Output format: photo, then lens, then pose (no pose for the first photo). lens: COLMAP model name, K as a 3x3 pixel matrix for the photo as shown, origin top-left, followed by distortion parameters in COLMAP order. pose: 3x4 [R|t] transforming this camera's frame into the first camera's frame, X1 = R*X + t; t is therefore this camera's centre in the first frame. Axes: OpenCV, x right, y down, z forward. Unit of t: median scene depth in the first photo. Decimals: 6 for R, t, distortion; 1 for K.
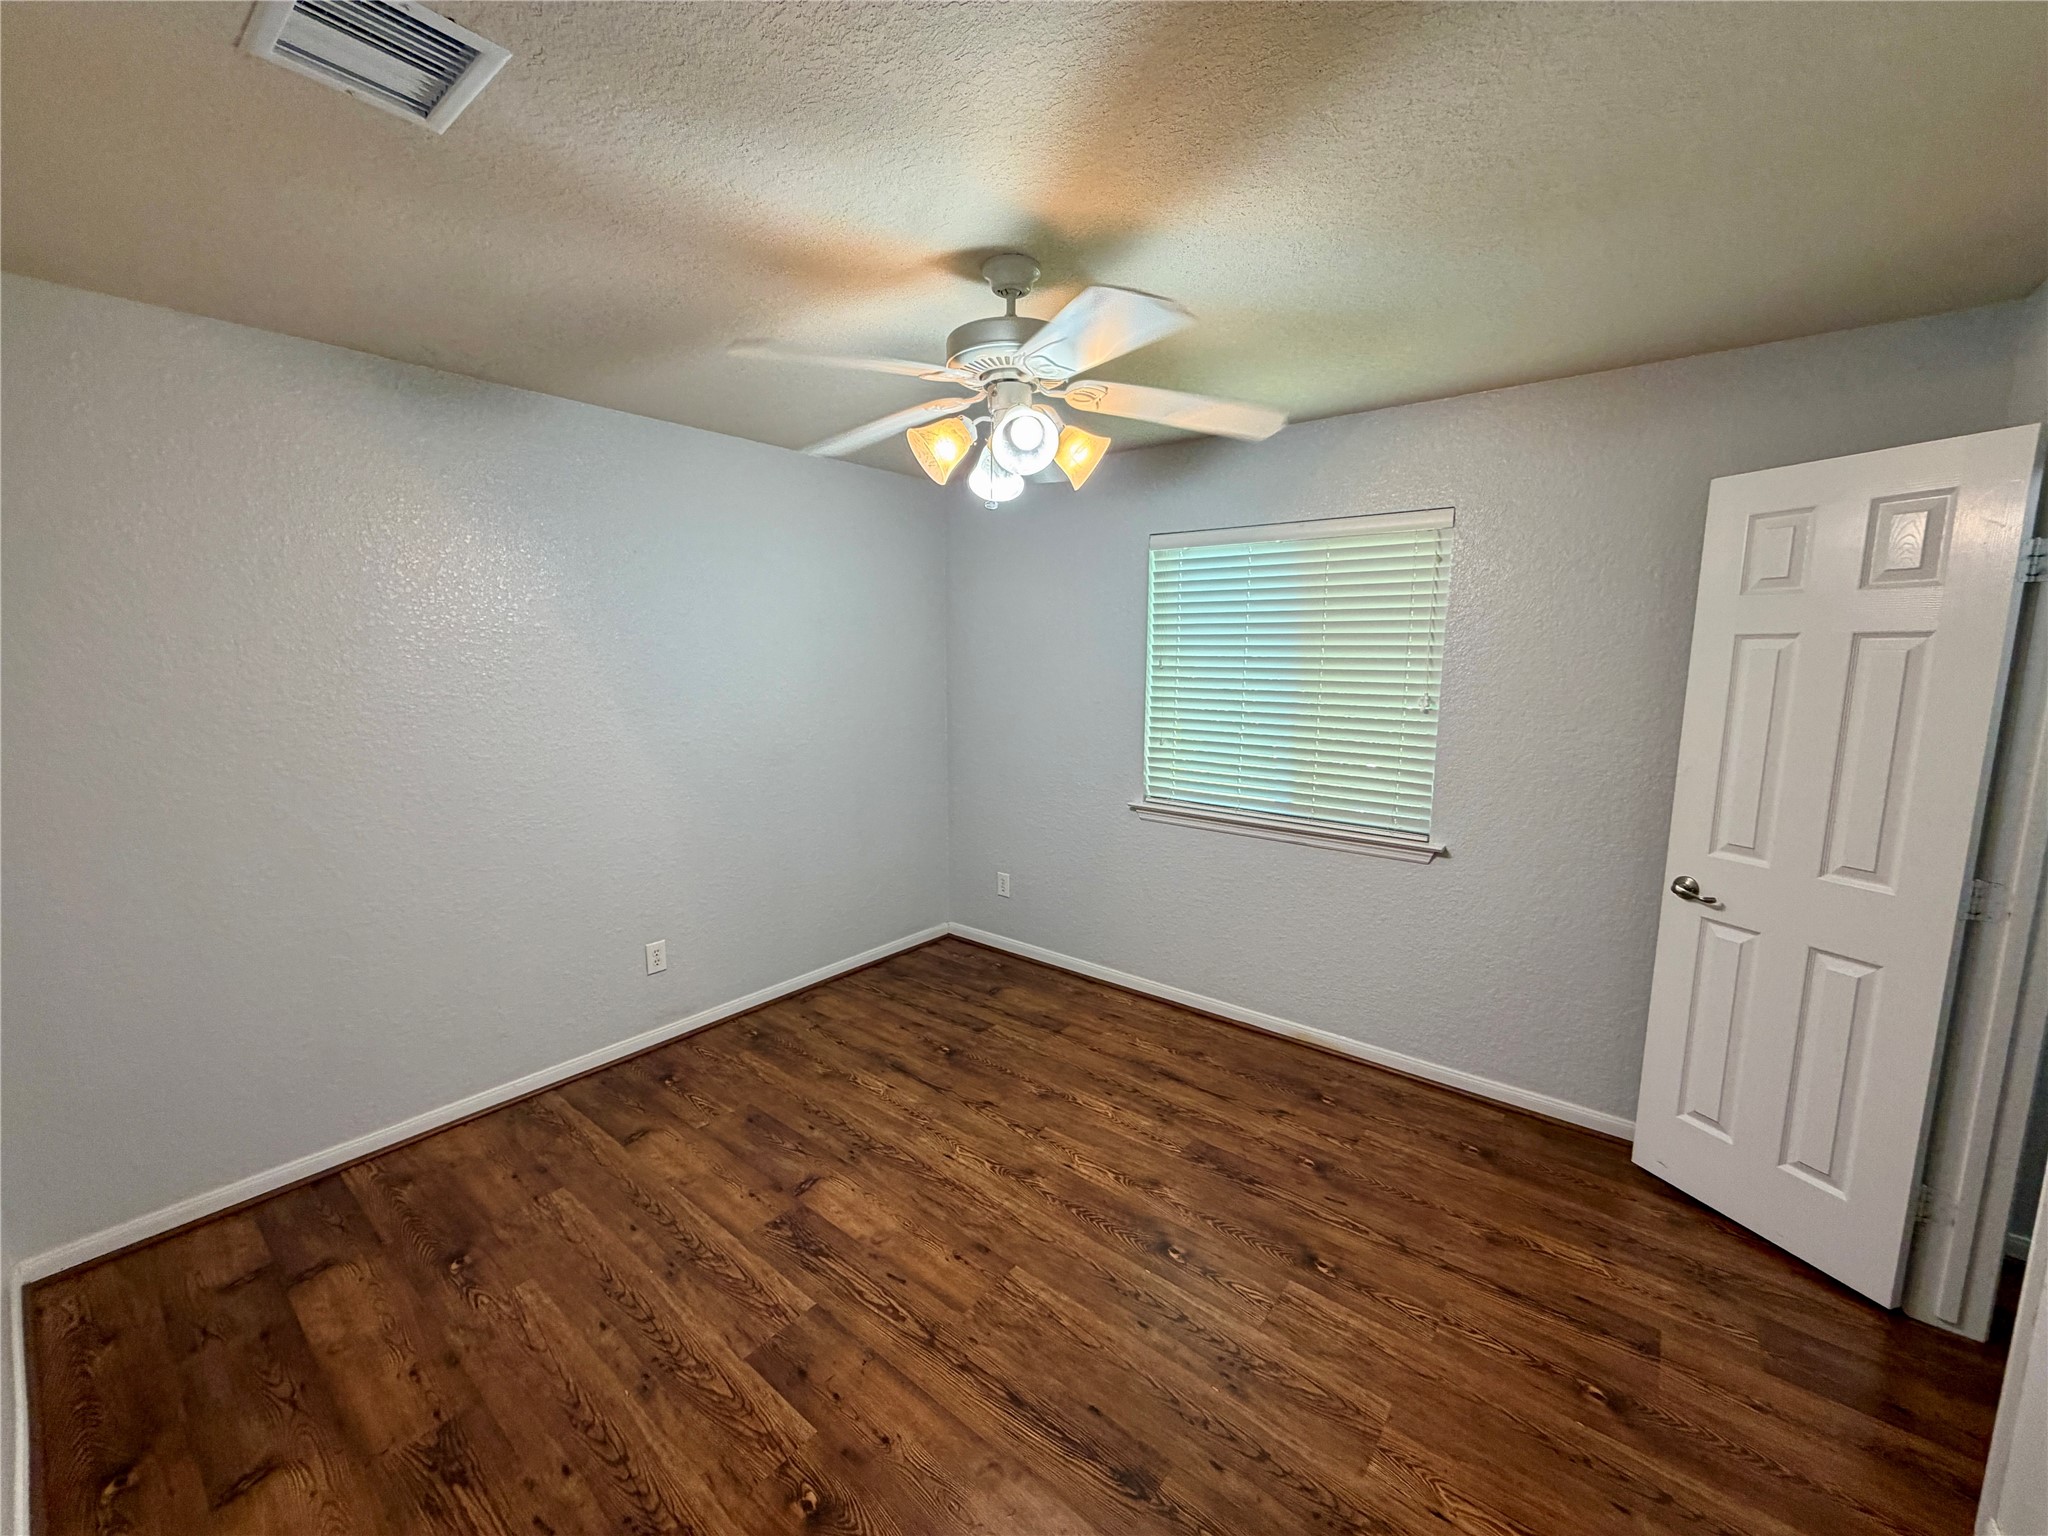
lens RADIAL K [[817.3, 0, 1015.4], [0, 817.3, 763.9], [0, 0, 1]] dist [-0.000197, 0.000380]
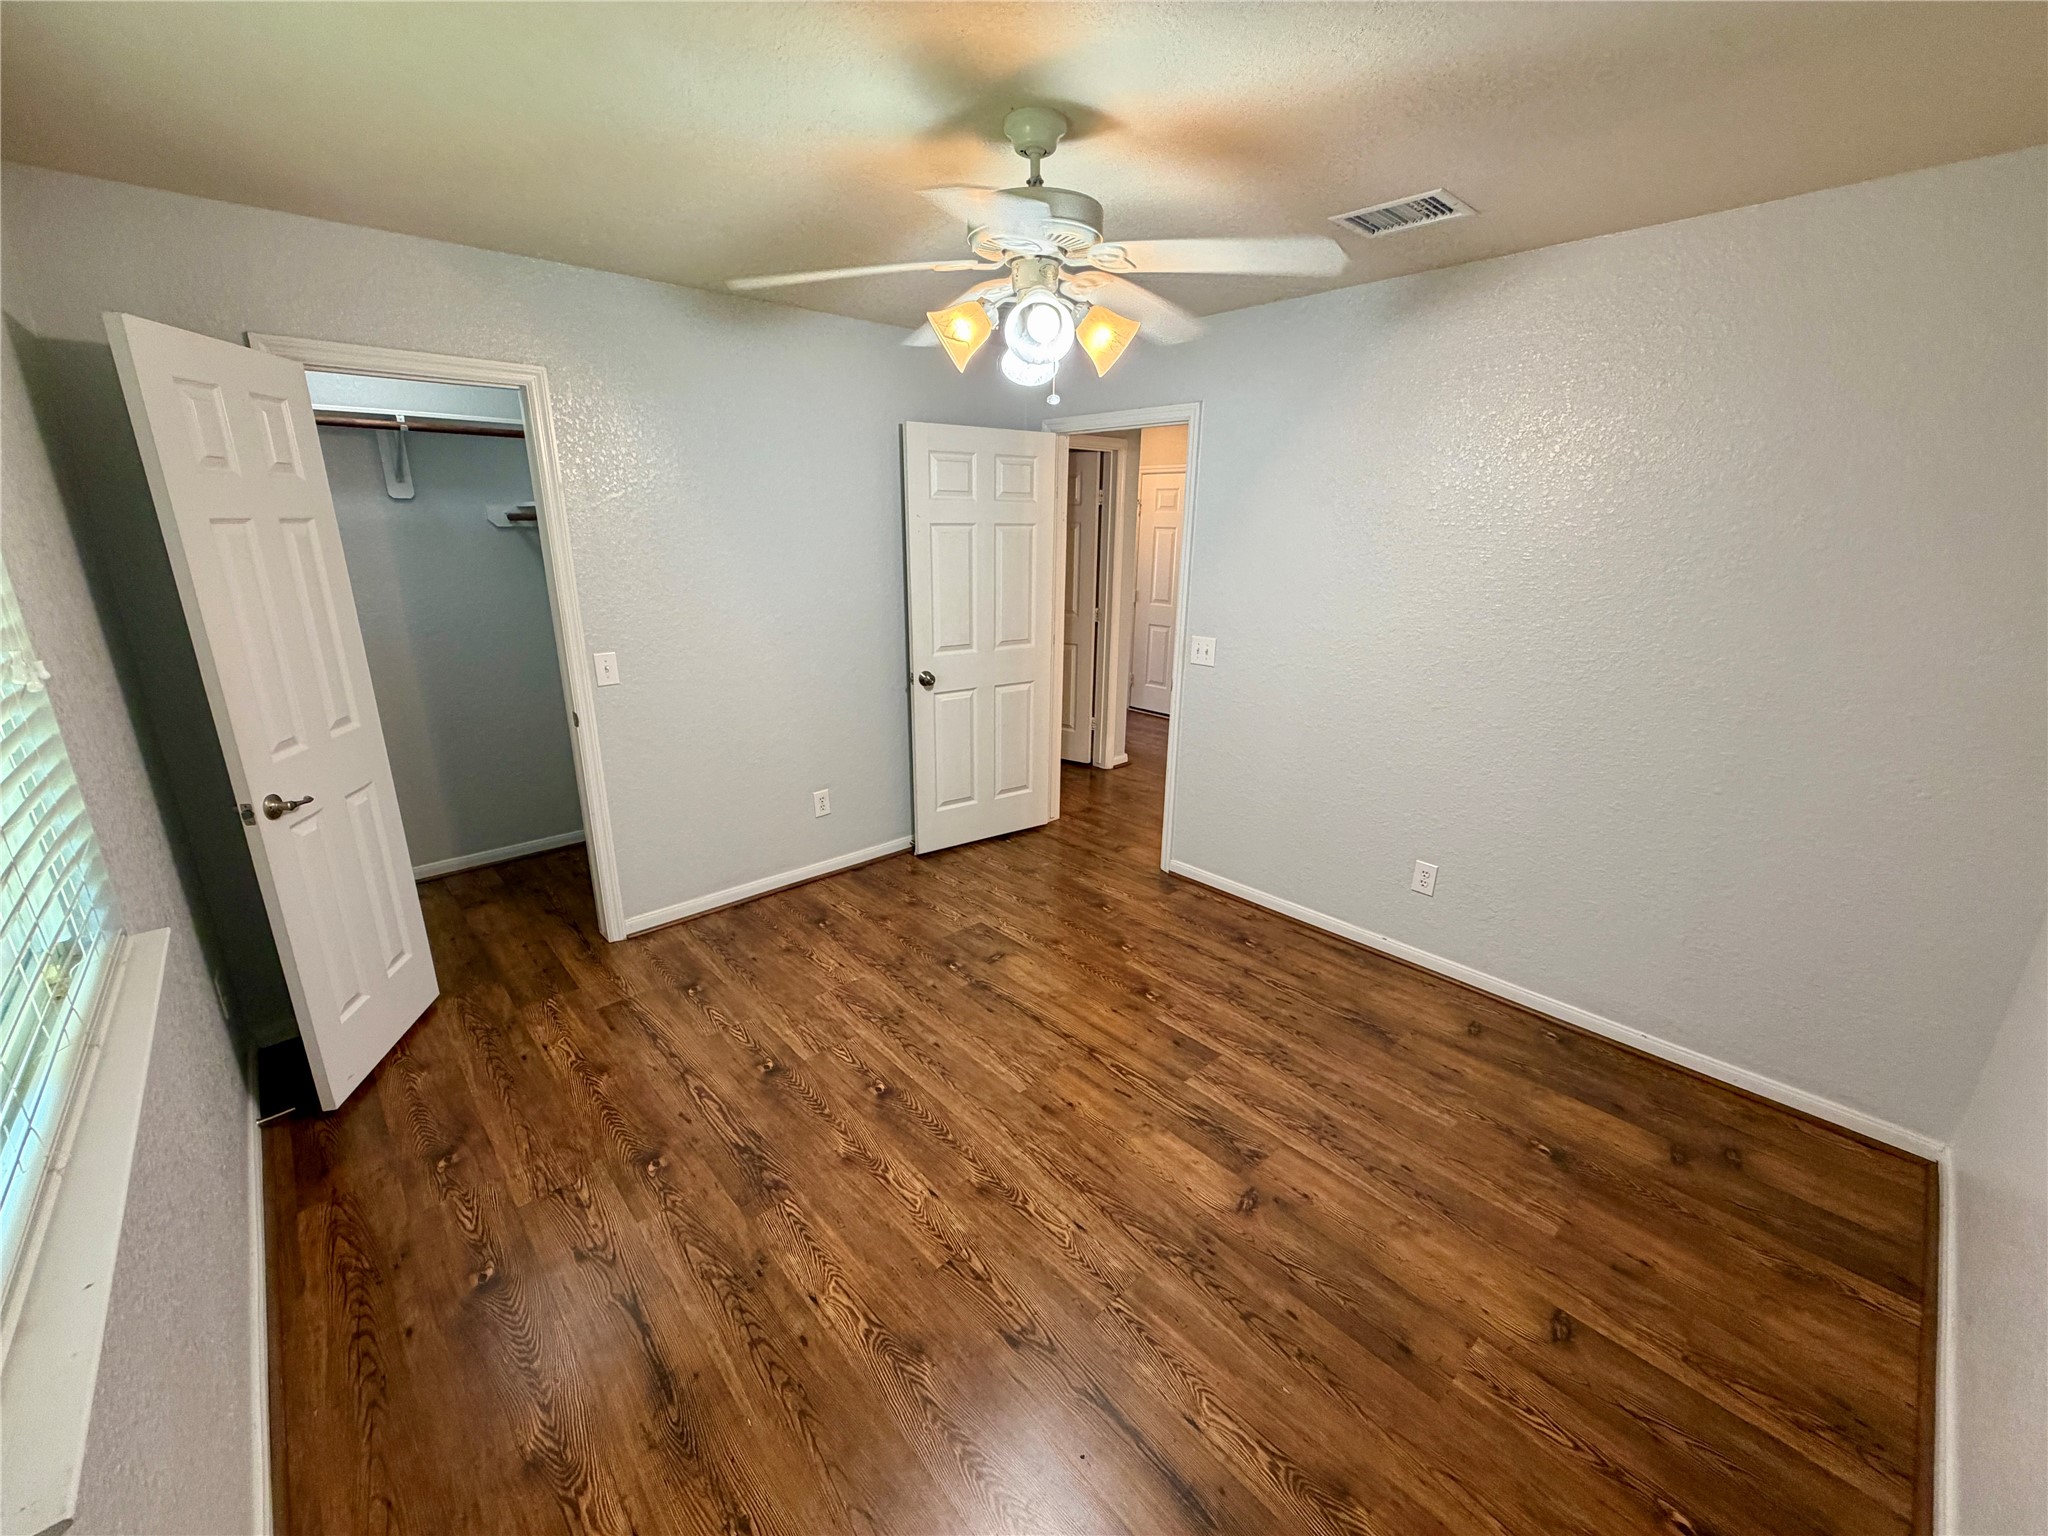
lens RADIAL K [[817.3, 0, 1015.4], [0, 817.3, 763.9], [0, 0, 1]] dist [-0.000197, 0.000380]
pose [[-0.988756, -0.052419, 0.140046, -0.123316], [0.010940, 0.908680, 0.417351, -0.274345], [-0.149134, 0.414190, -0.897889, 1.755881]]
